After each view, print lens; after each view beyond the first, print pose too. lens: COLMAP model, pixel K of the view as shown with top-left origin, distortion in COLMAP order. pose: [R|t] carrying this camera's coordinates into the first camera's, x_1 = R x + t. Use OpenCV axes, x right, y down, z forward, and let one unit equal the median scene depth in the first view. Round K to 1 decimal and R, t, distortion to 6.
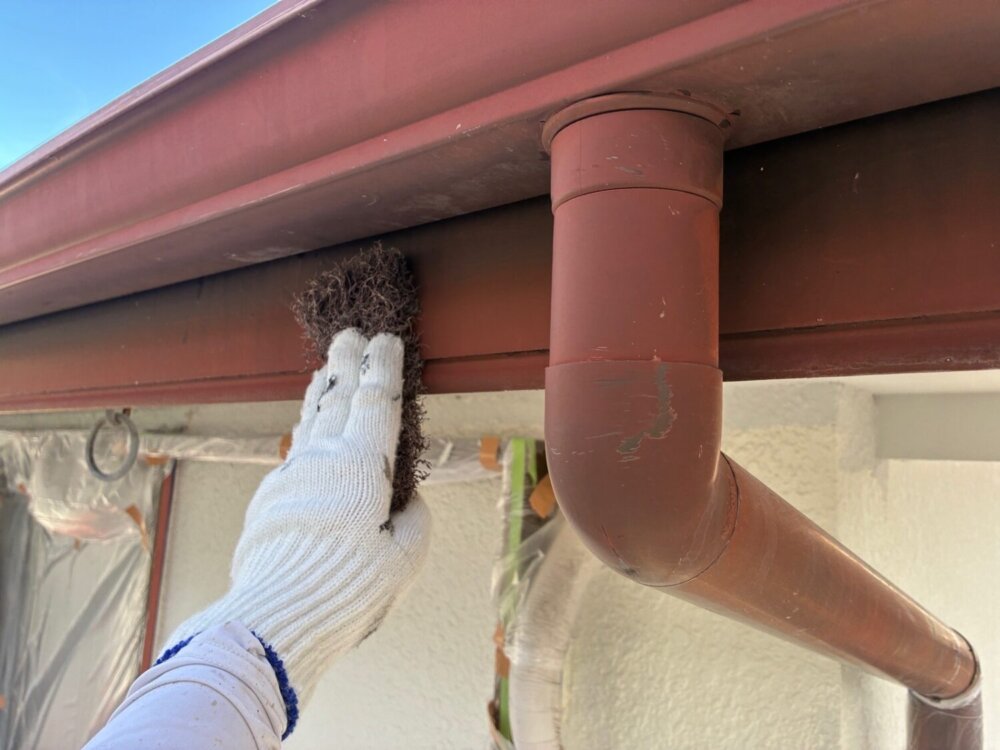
lens RADIAL K [[751.4, 0, 500.0], [0, 751.4, 375.0], [0, 0, 1]] dist [0.003955, -0.000161]
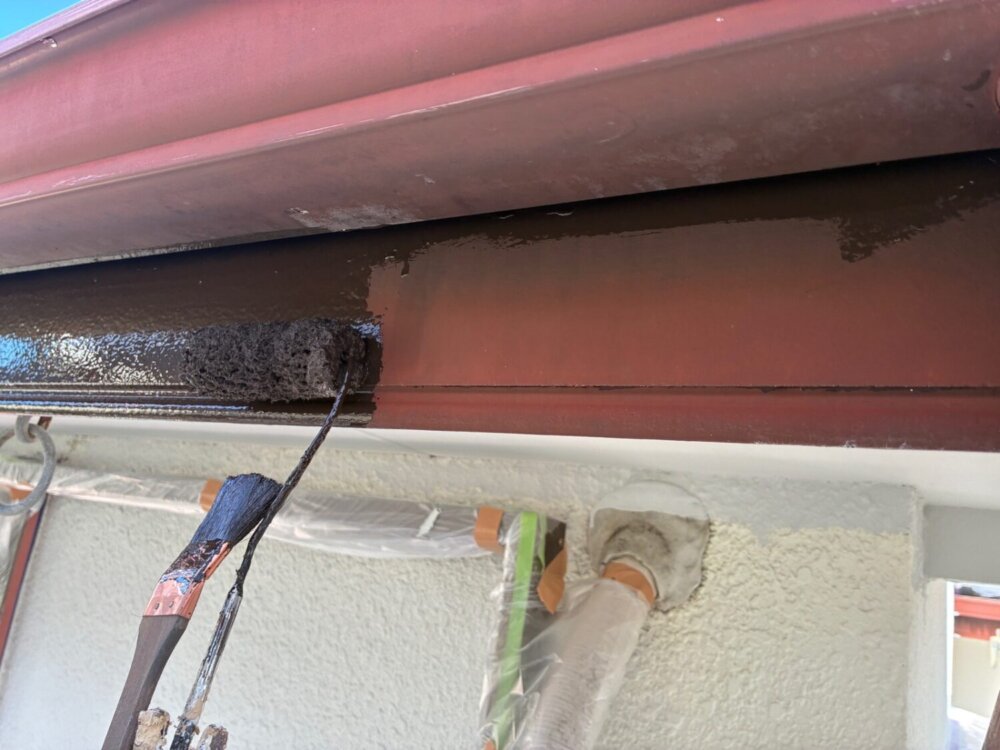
lens RADIAL K [[783.4, 0, 499.5], [0, 783.4, 395.2], [0, 0, 1]] dist [-0.005307, 0.001523]
pose [[0.983404, 0.120640, 0.135510, -0.138257], [-0.111154, 0.990928, -0.075546, 0.024333], [-0.143395, 0.059229, 0.987892, 0.143855]]
